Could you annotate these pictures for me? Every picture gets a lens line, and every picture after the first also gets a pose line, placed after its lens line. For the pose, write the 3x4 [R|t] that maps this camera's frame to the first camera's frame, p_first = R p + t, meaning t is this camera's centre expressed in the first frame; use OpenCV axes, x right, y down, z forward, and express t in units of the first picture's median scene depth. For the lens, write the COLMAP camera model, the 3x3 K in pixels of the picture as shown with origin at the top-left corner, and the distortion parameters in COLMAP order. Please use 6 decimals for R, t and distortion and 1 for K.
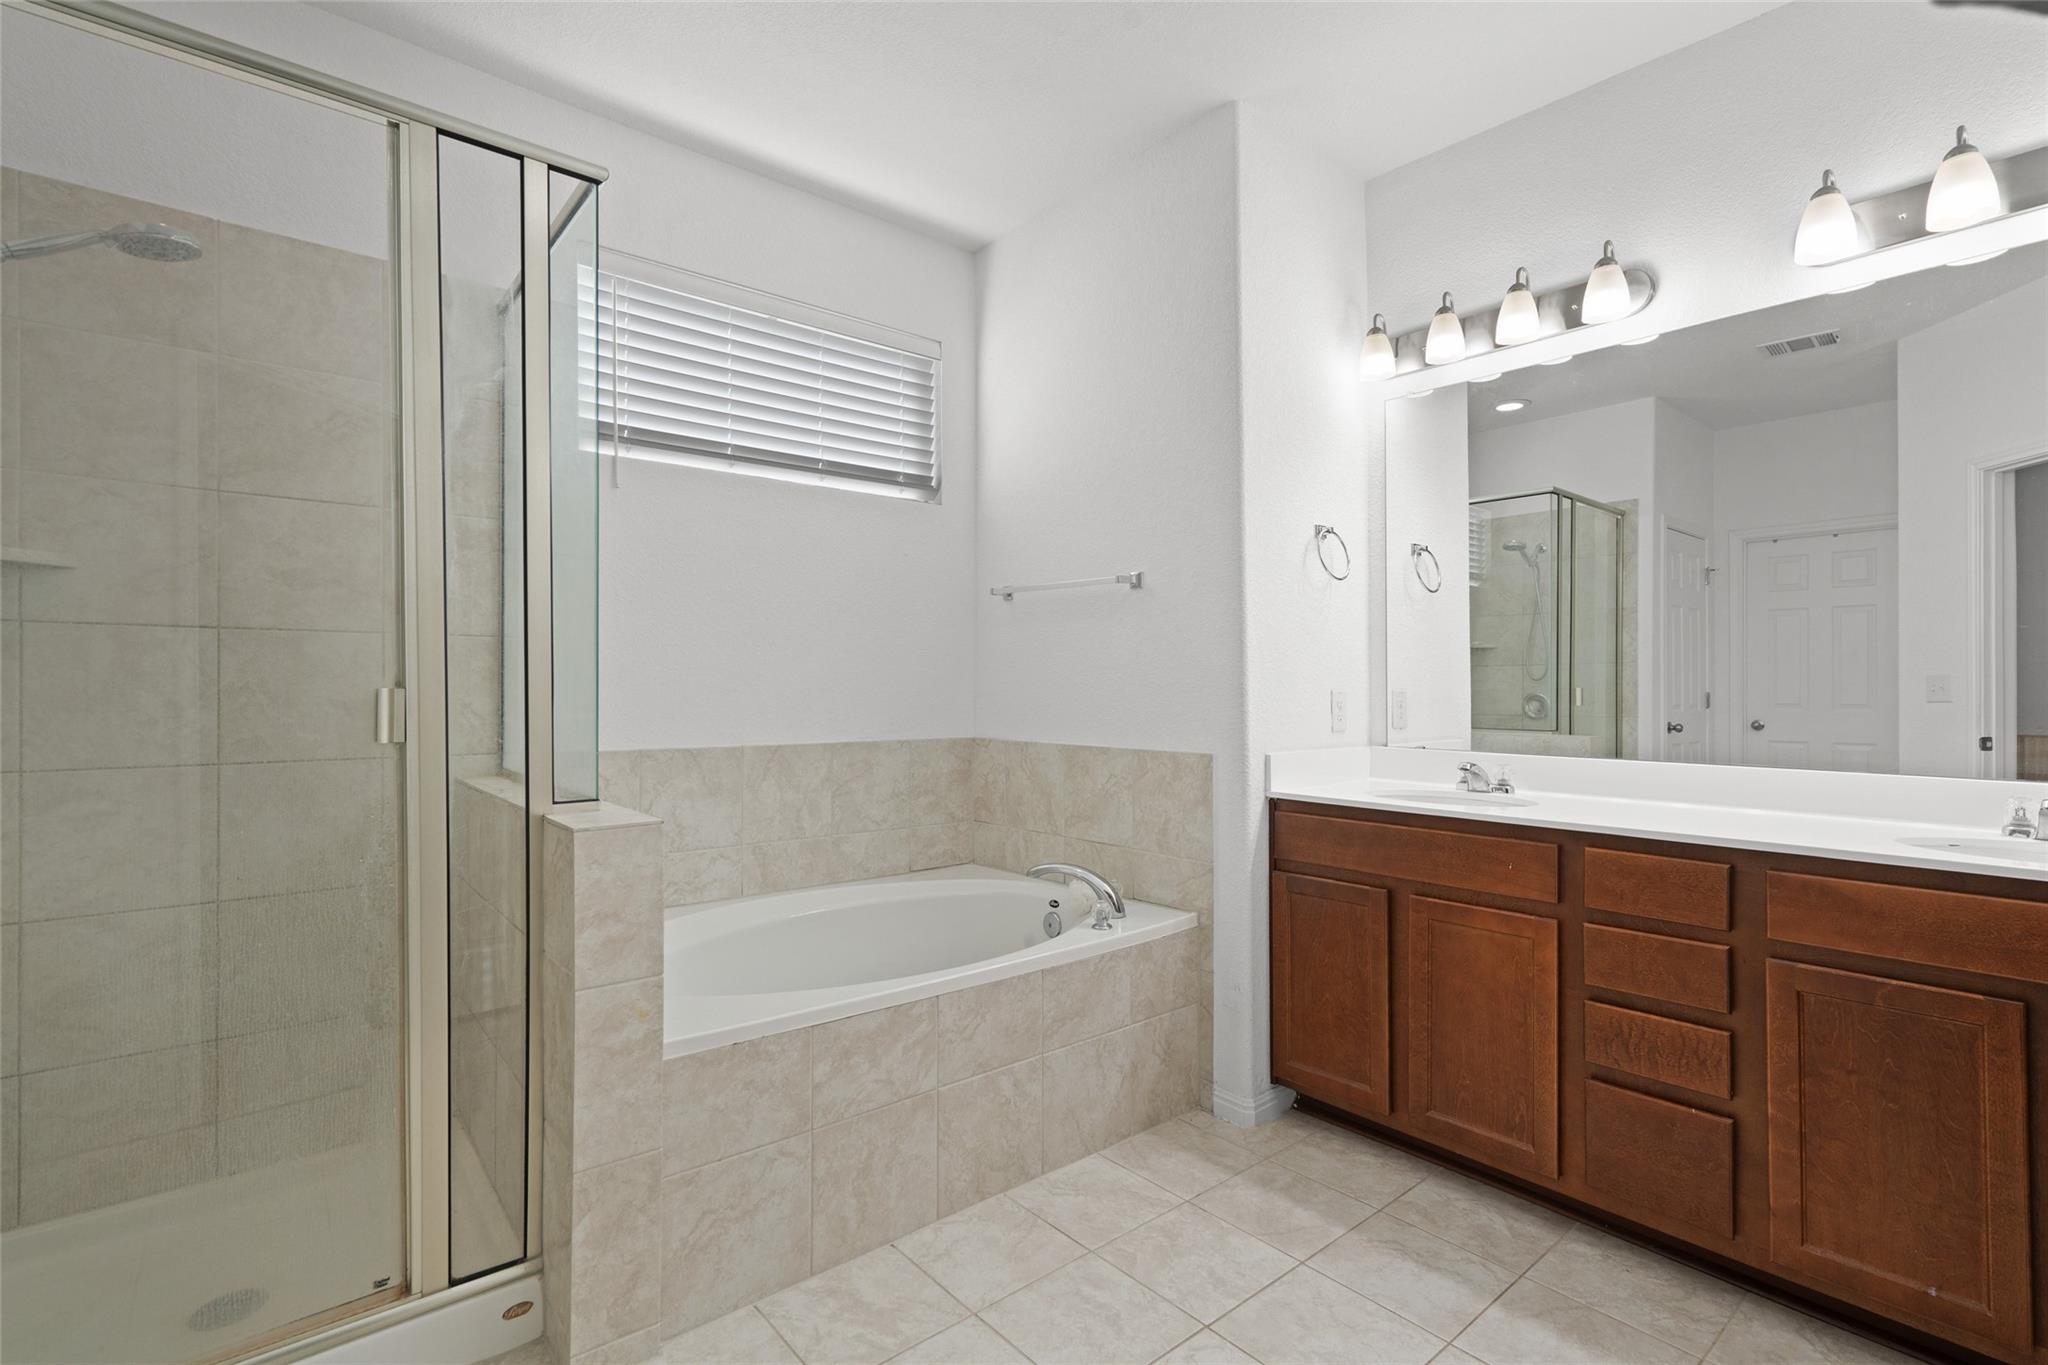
lens RADIAL K [[951.9, 0, 1024.0], [0, 951.9, 682.5], [0, 0, 1]] dist [-0.002181, 0.000314]
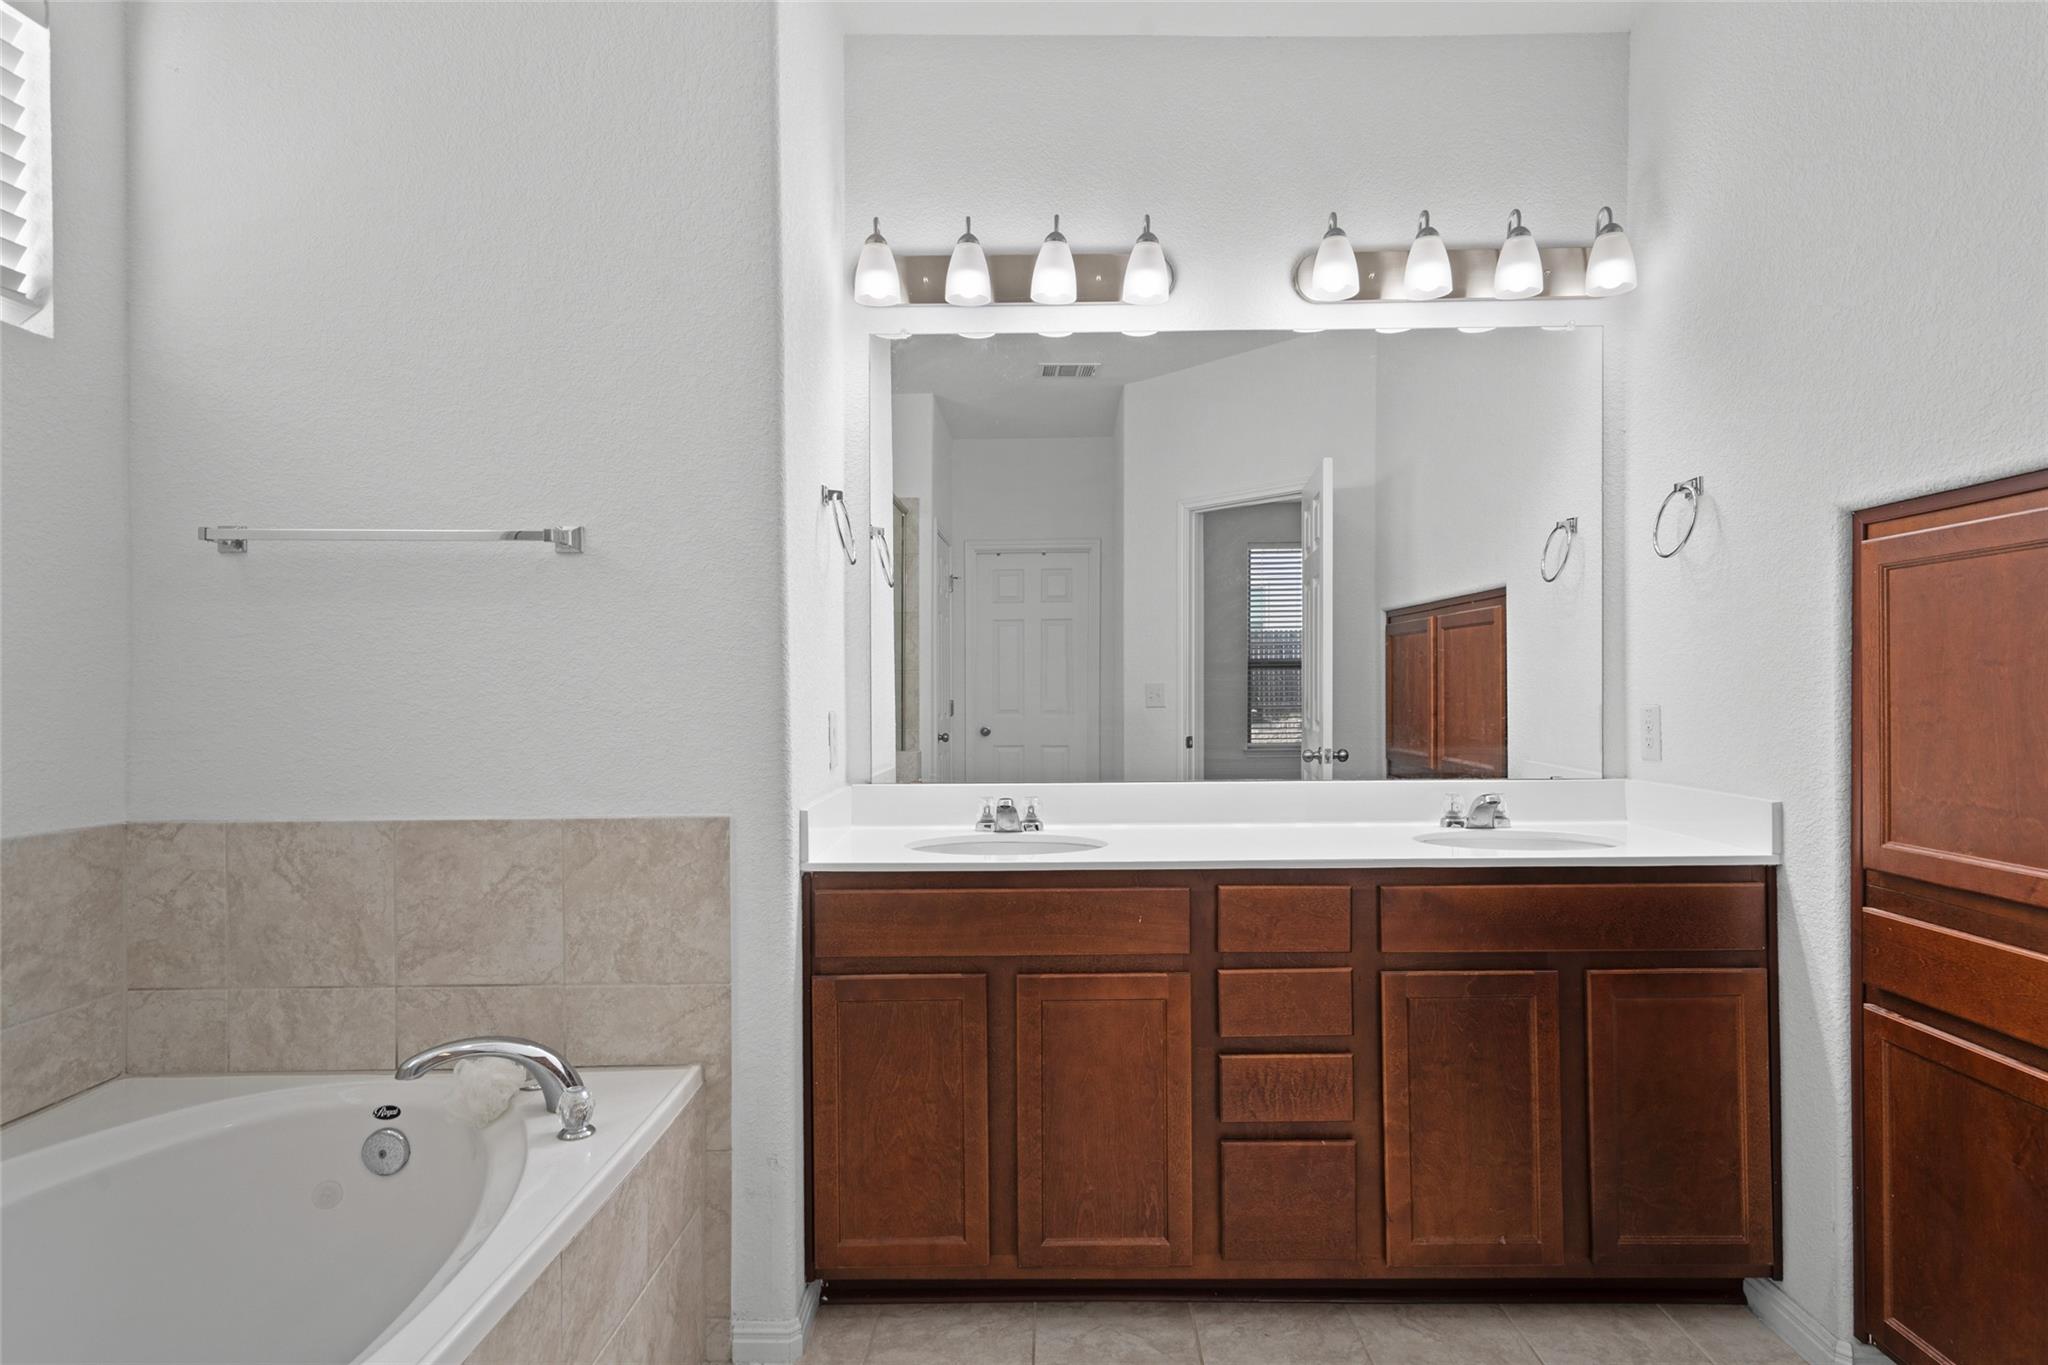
lens RADIAL K [[1128.4, 0, 1028.8], [0, 1128.4, 692.0], [0, 0, 1]] dist [0.001754, 0.002667]
pose [[0.647299, -0.011027, 0.762156, -0.260440], [0.007015, 0.999939, 0.008510, -0.015983], [-0.762204, -0.000162, 0.647337, 0.342405]]
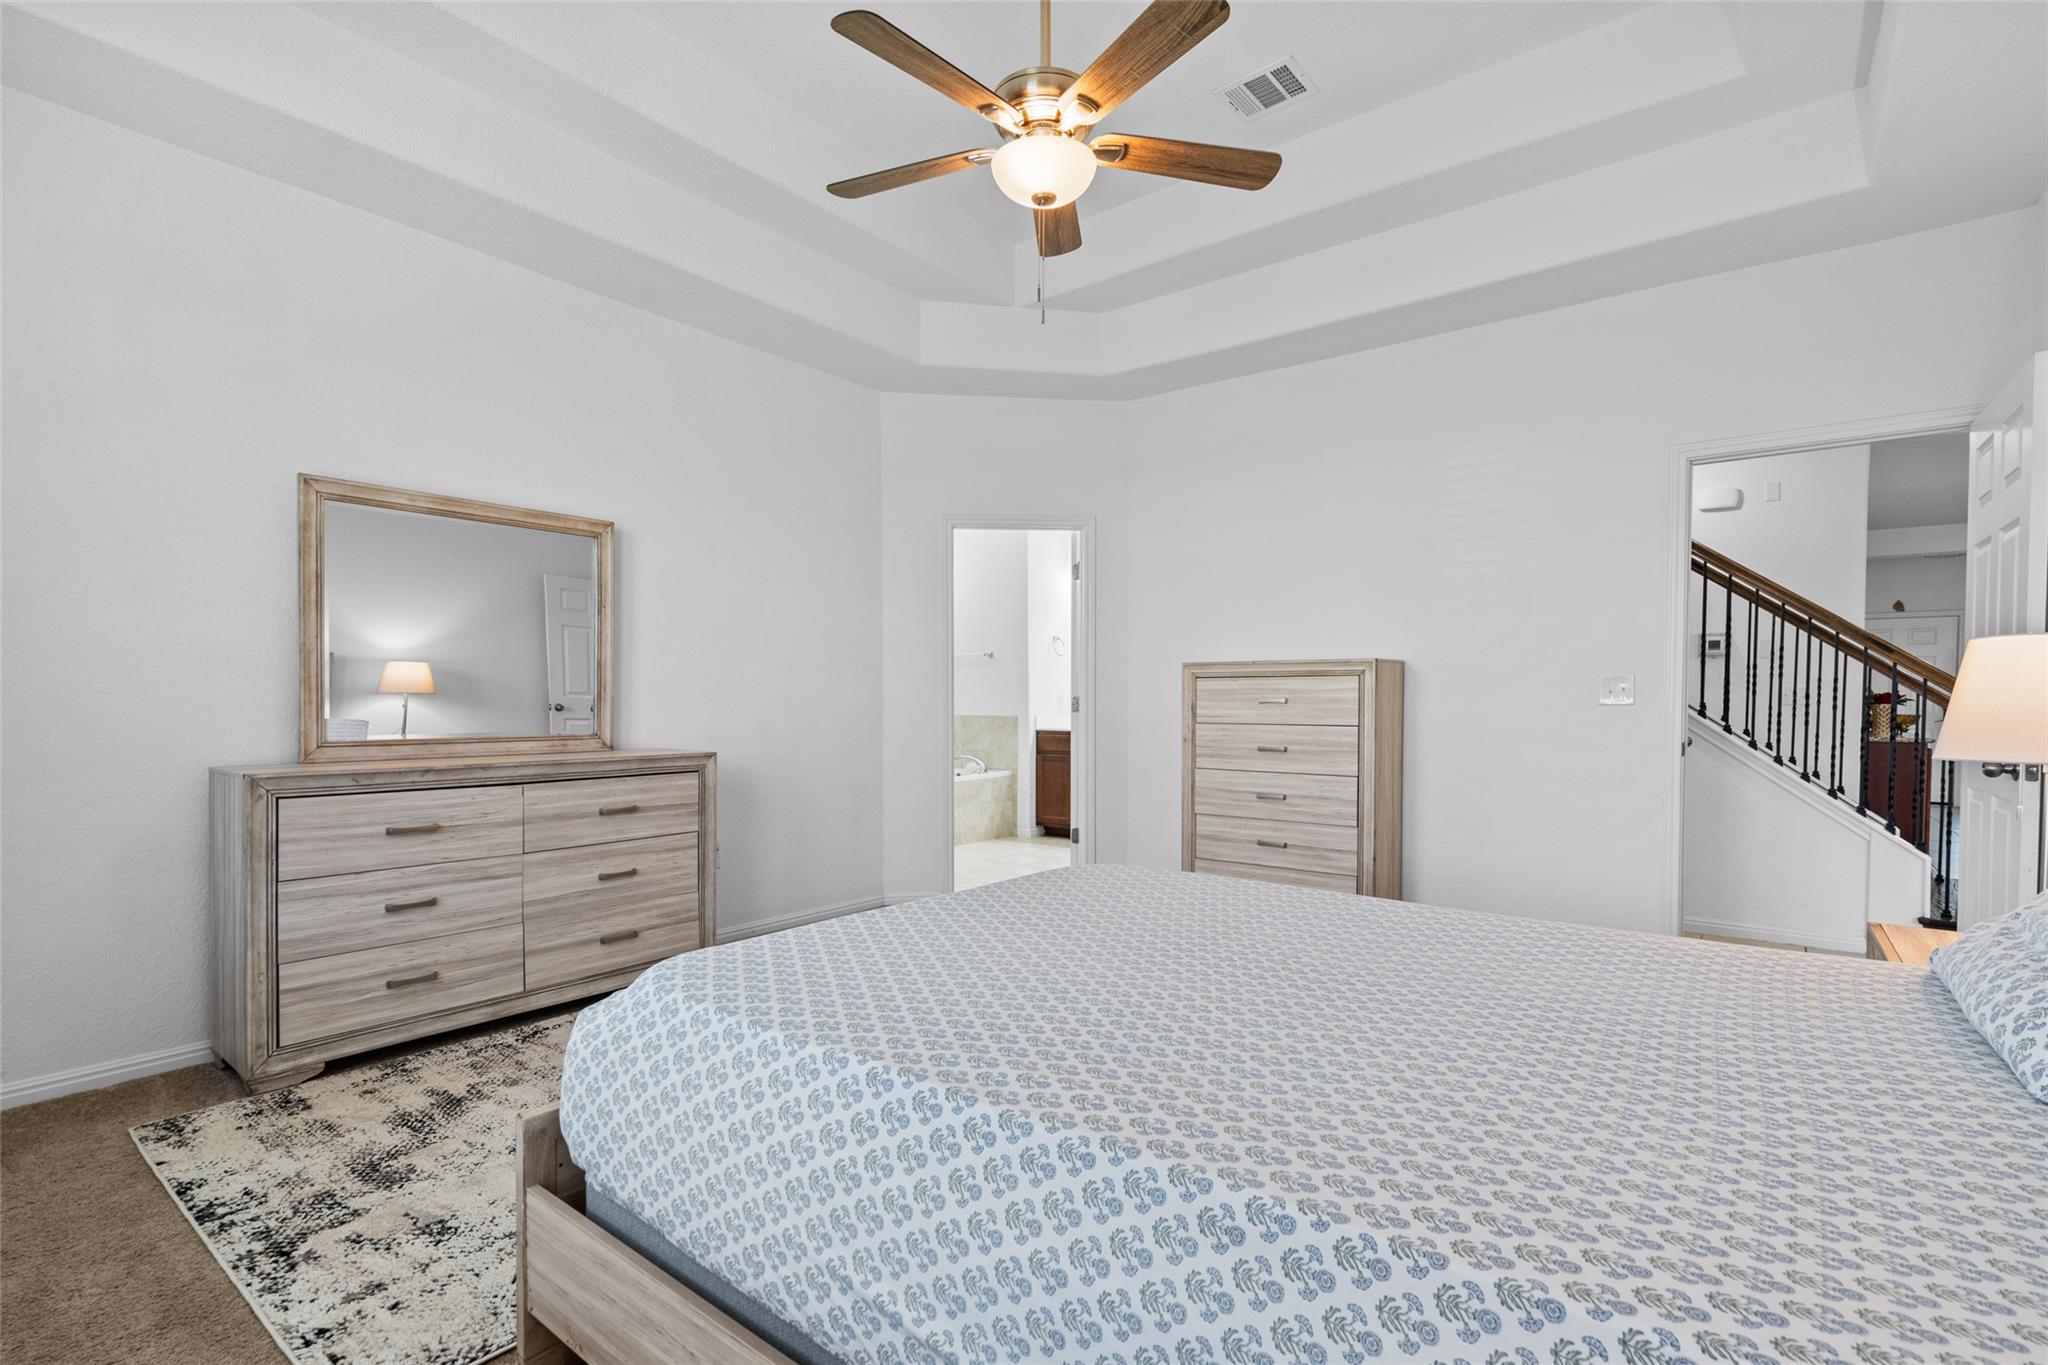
lens RADIAL K [[951.9, 0, 1024.0], [0, 951.9, 682.5], [0, 0, 1]] dist [-0.002181, 0.000314]
pose [[0.978076, 0.004932, 0.208188, -0.405188], [-0.002977, 0.999948, -0.009705, 0.001271], [-0.208225, 0.008873, 0.978041, -1.931914]]
